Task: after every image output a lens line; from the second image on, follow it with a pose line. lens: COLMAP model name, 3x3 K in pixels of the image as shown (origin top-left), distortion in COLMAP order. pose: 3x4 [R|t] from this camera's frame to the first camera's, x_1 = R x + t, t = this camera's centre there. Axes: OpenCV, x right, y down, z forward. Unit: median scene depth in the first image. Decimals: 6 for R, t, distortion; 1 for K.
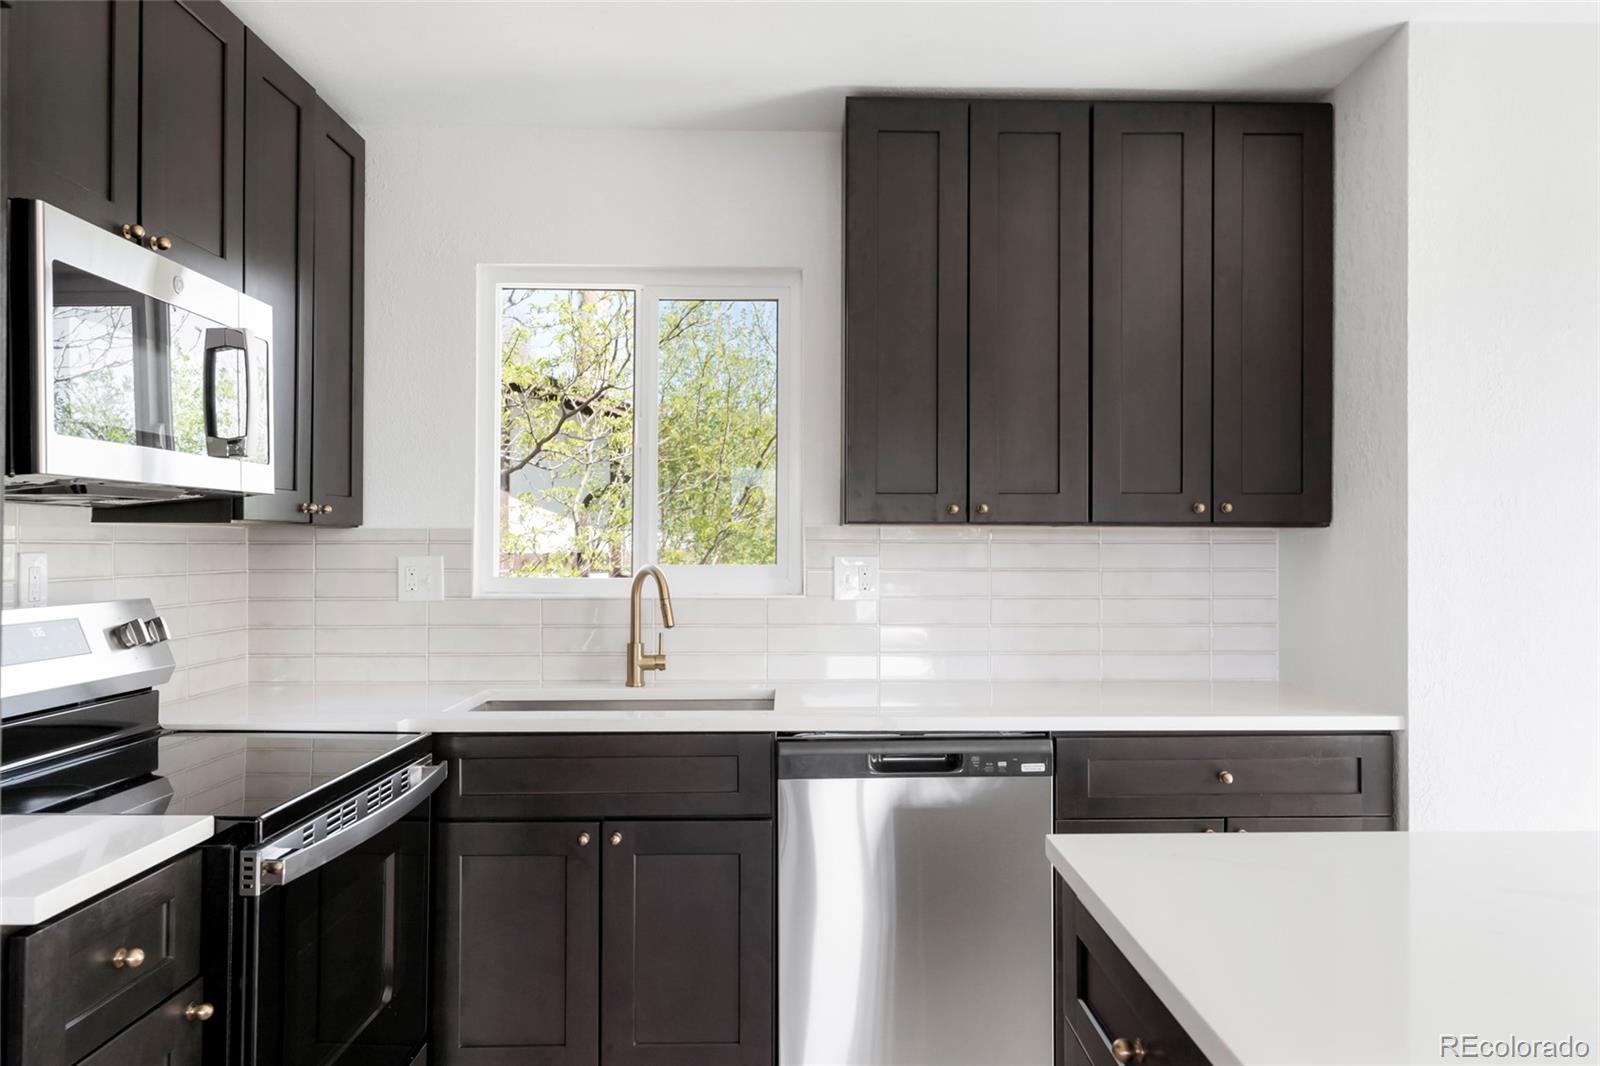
lens RADIAL K [[1129.5, 0, 810.8], [0, 1129.5, 527.6], [0, 0, 1]] dist [0.006927, 0.000385]
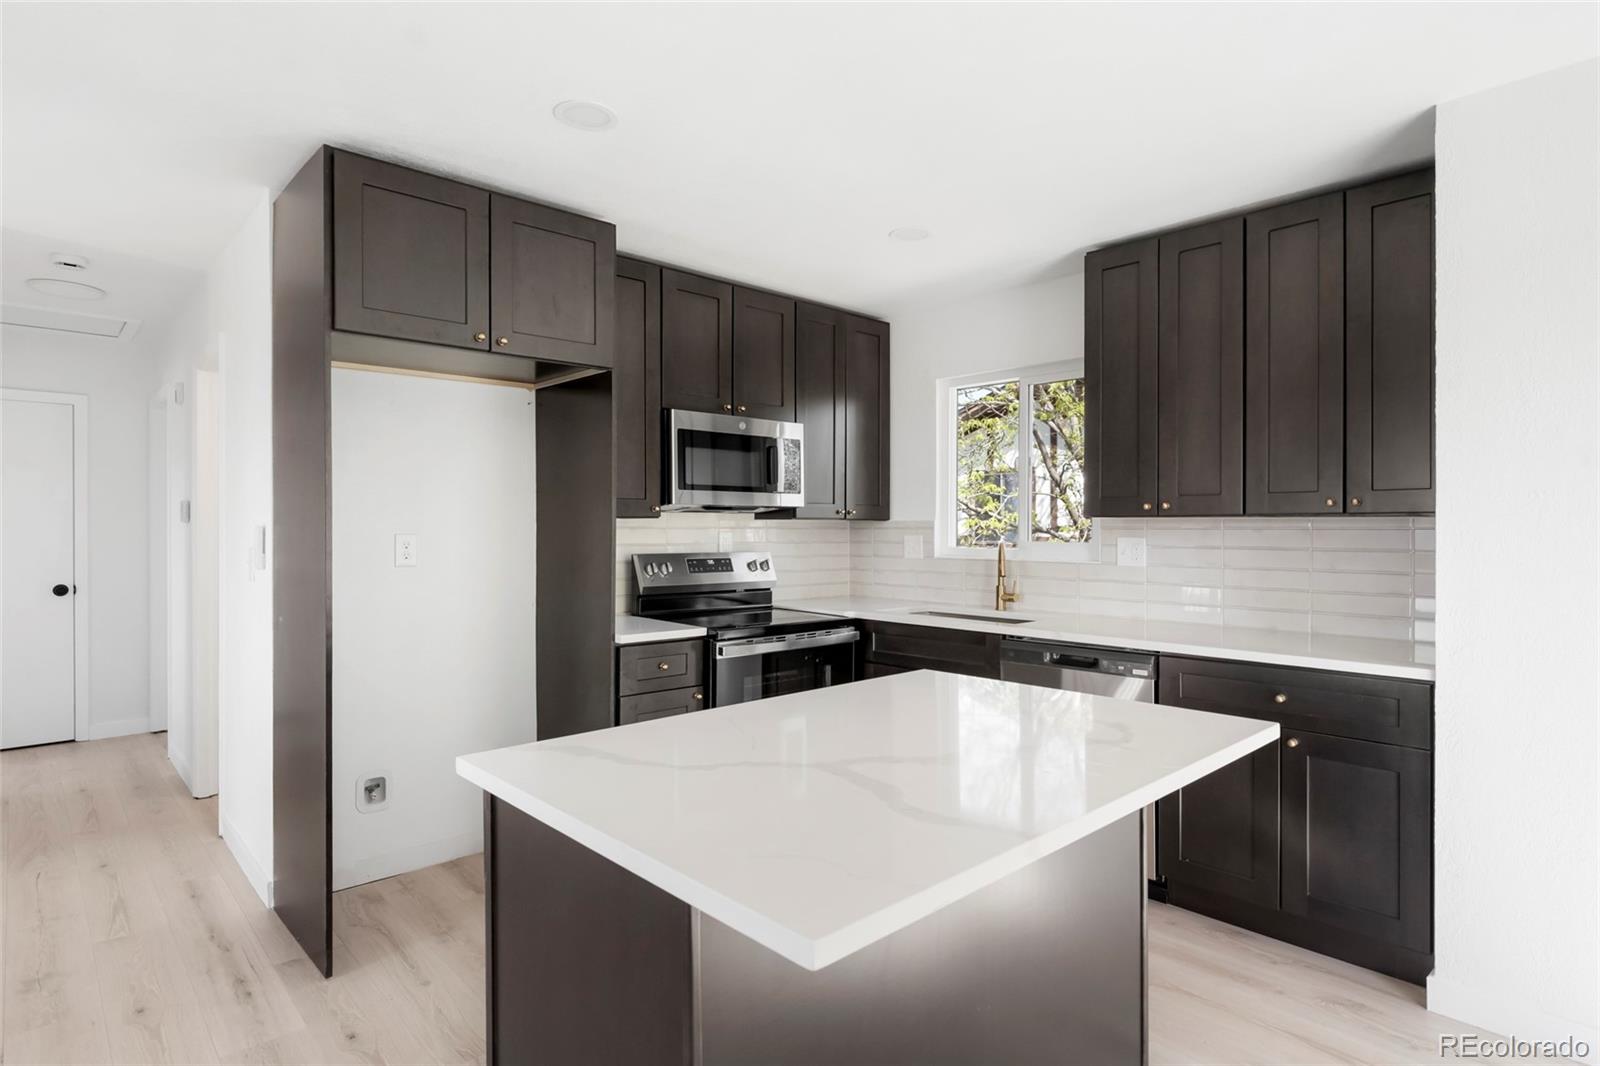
lens RADIAL K [[847.0, 0, 809.4], [0, 847.0, 525.3], [0, 0, 1]] dist [0.000397, 0.000556]
pose [[0.669557, -0.001313, -0.742760, 0.624903], [0.008930, 0.999940, 0.006282, -0.002409], [0.742707, -0.010839, 0.669529, -0.100448]]
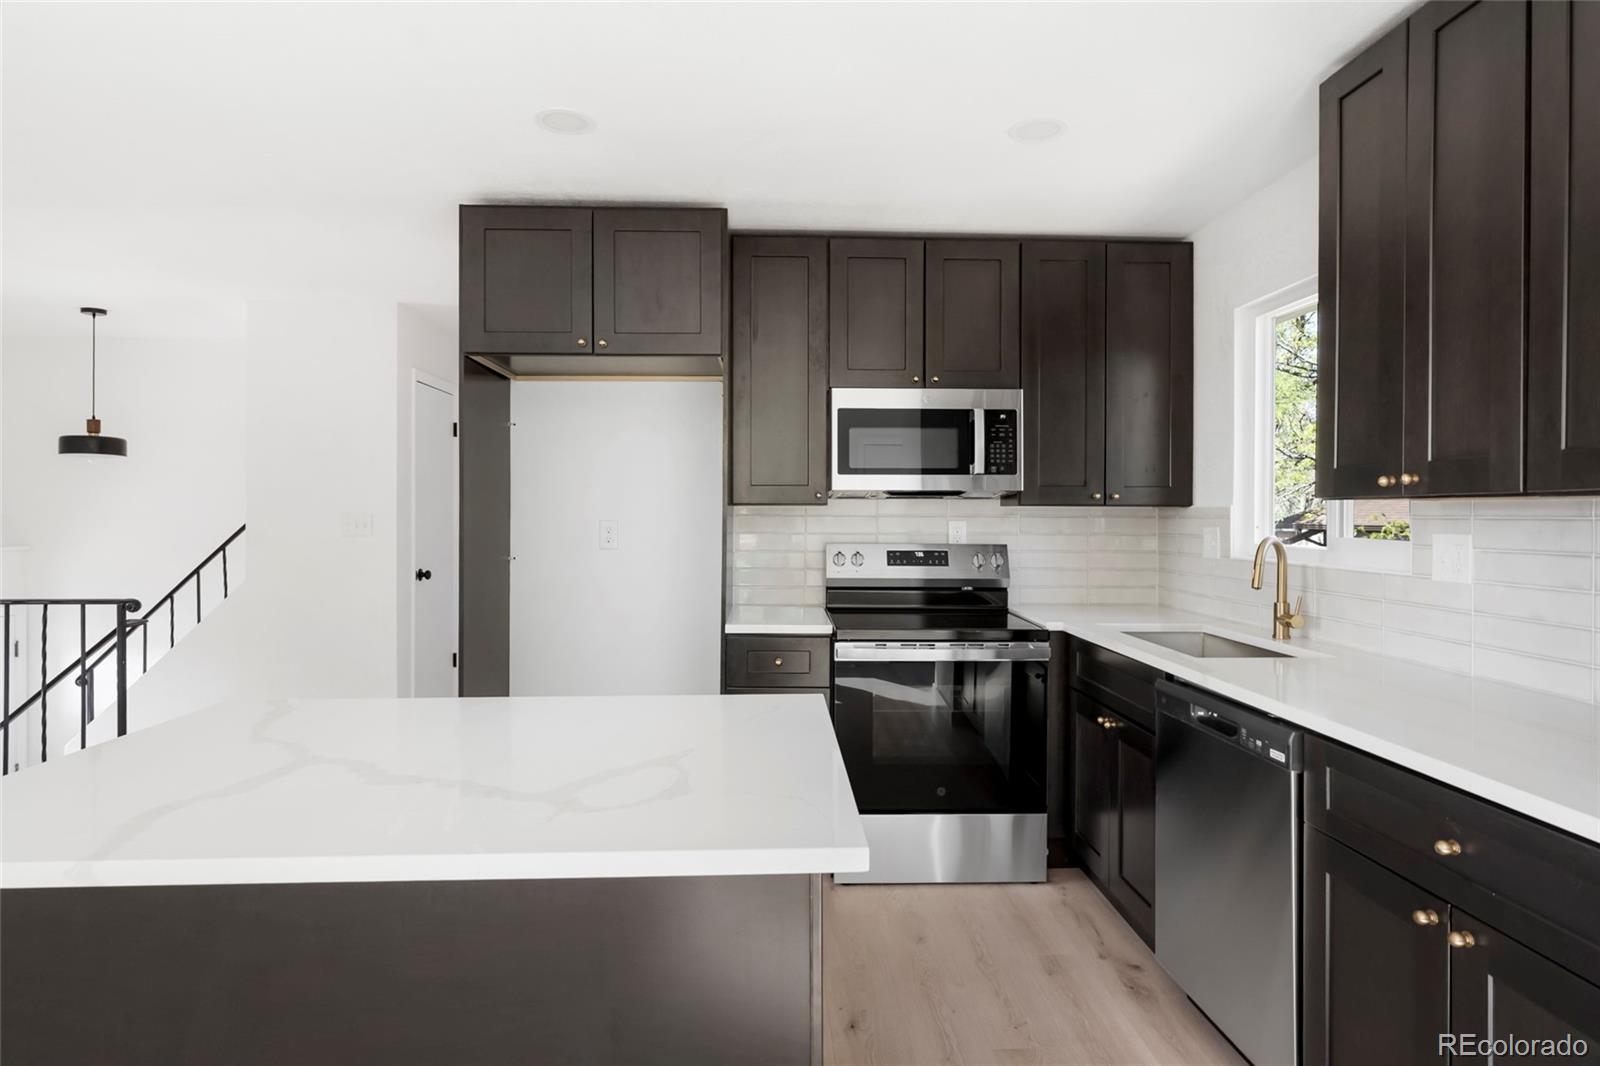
lens RADIAL K [[878.6, 0, 811.4], [0, 878.6, 516.4], [0, 0, 1]] dist [0.001416, 0.000358]
pose [[0.024343, 0.002178, -0.999701, 0.759766], [0.010142, 0.999946, 0.002426, 0.004548], [0.999652, -0.010198, 0.024320, 0.486096]]
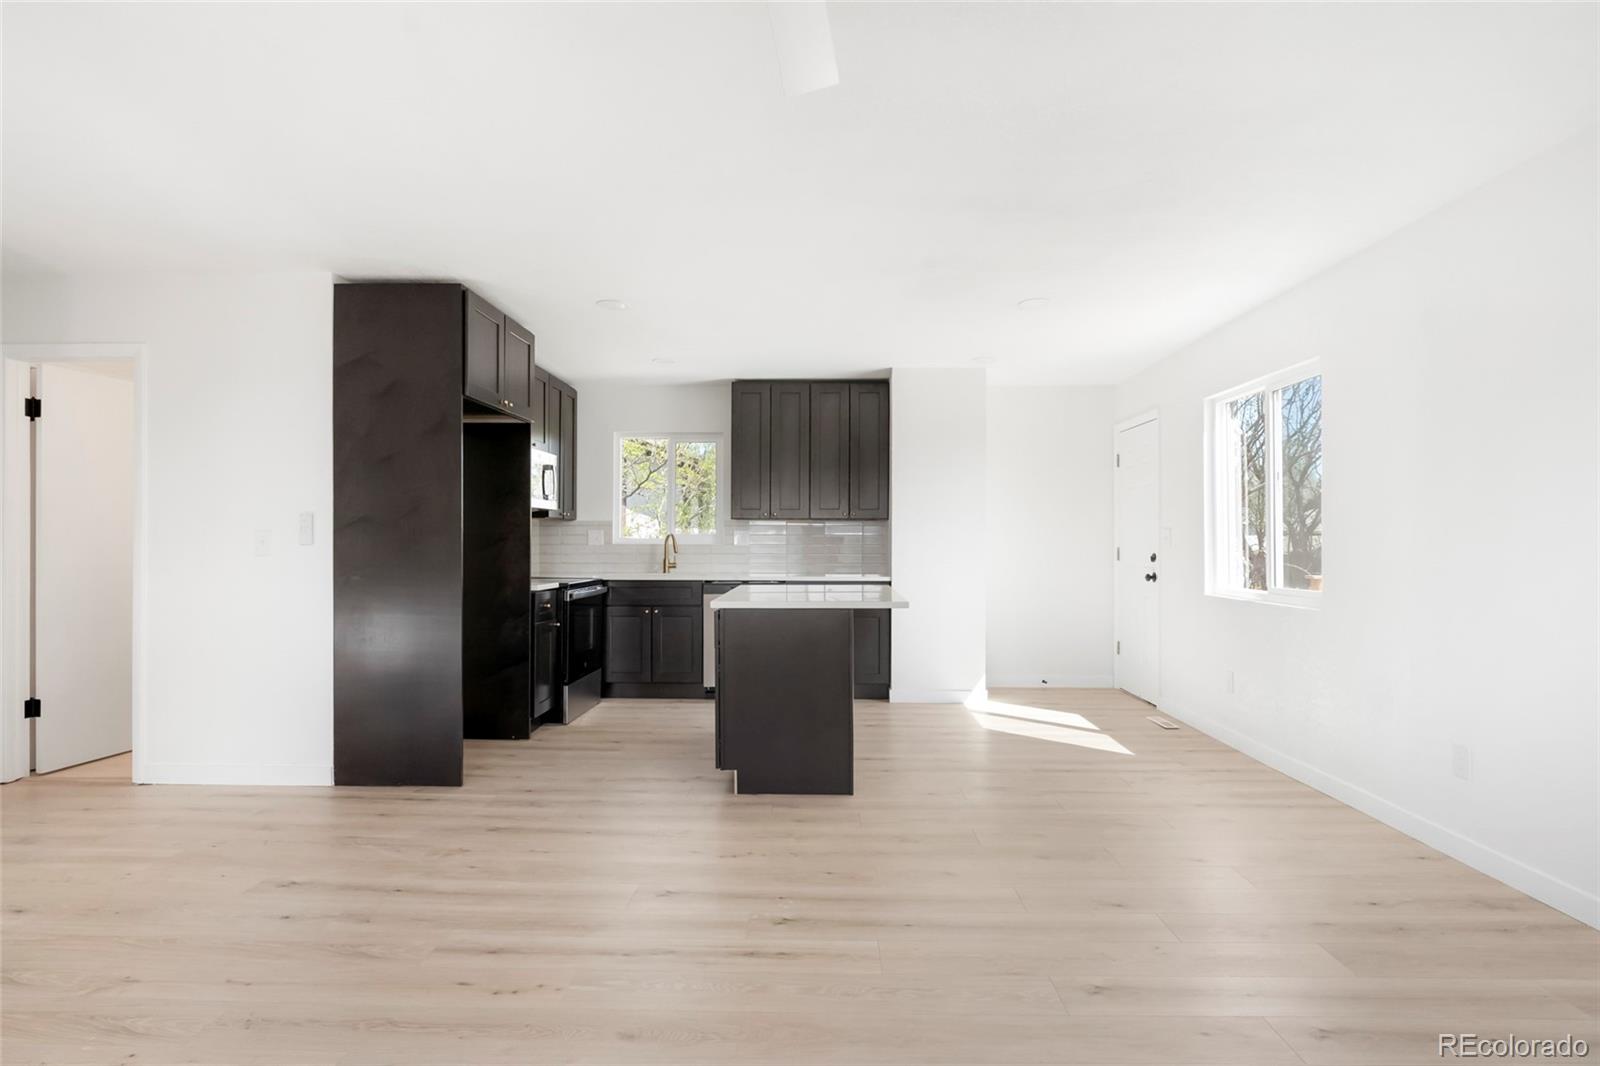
lens RADIAL K [[823.1, 0, 798.4], [0, 823.1, 548.0], [0, 0, 1]] dist [-0.004027, 0.001436]
pose [[0.998355, 0.001230, -0.057325, 0.322727], [0.000081, 0.999739, 0.022850, 0.023534], [0.057339, -0.022817, 0.998094, -1.168709]]
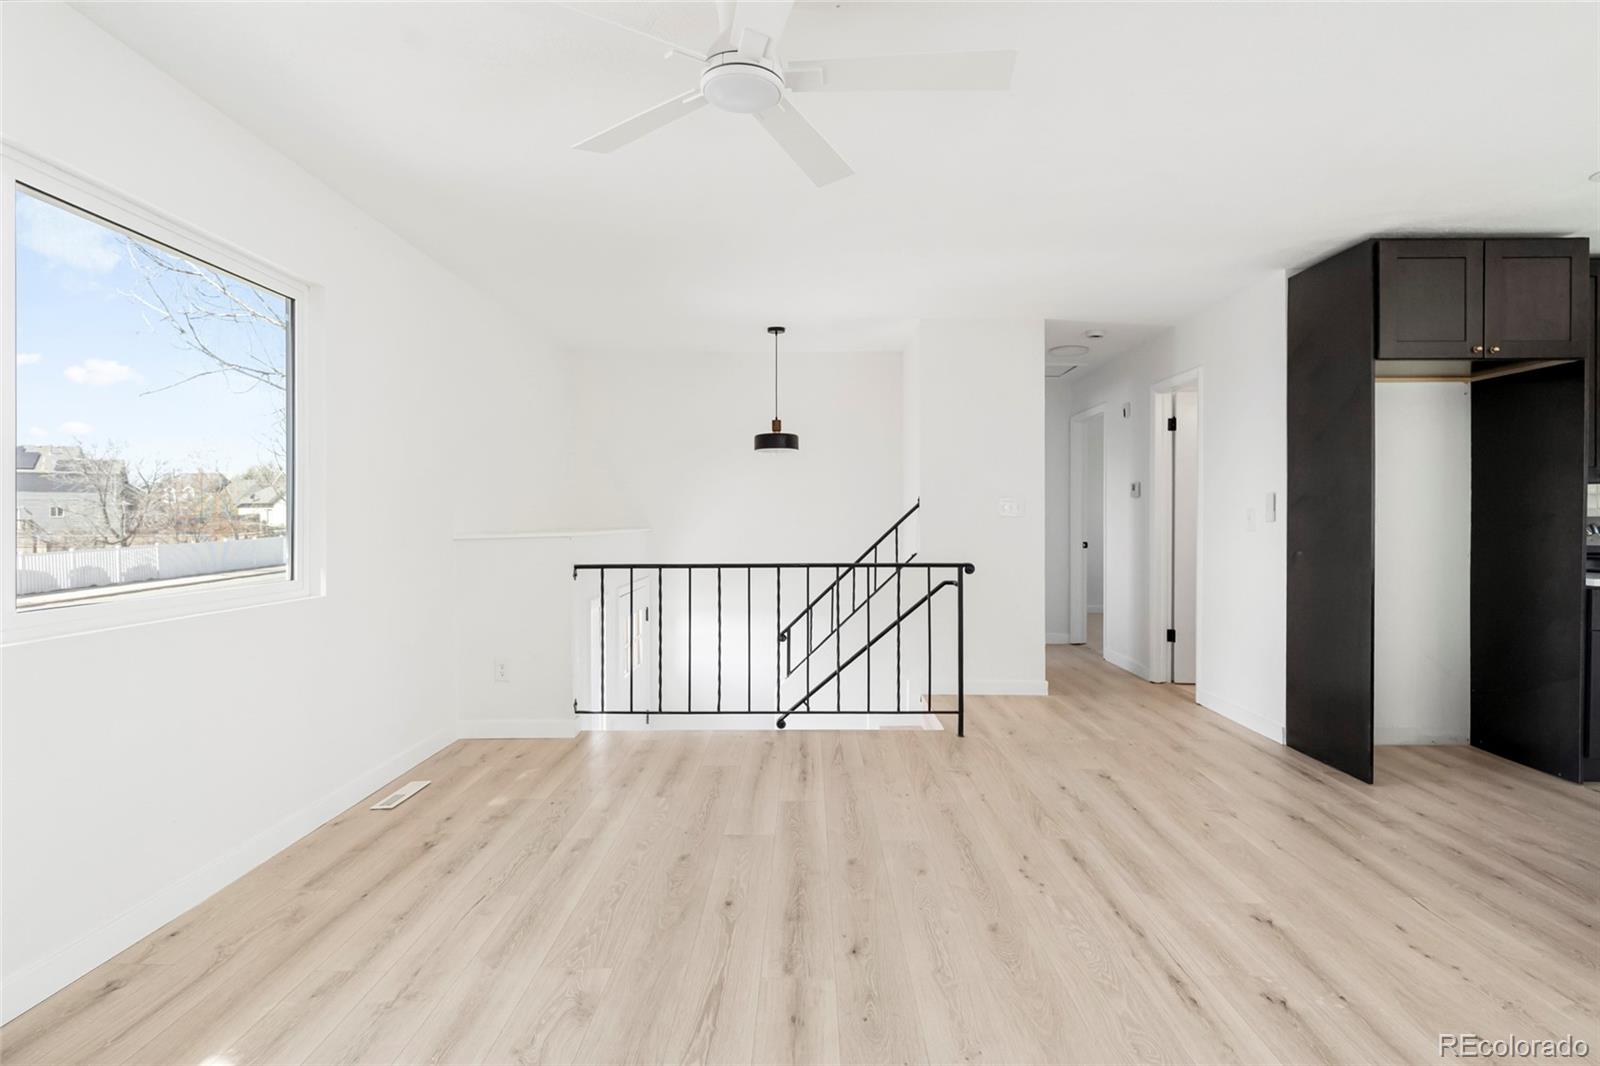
lens RADIAL K [[823.1, 0, 812.6], [0, 823.1, 529.0], [0, 0, 1]] dist [-0.004027, 0.001436]
pose [[-0.025442, 0.014474, -0.999571, 0.932417], [0.009653, 0.999852, 0.014233, 0.032897], [0.999630, -0.009286, -0.025578, -0.683032]]
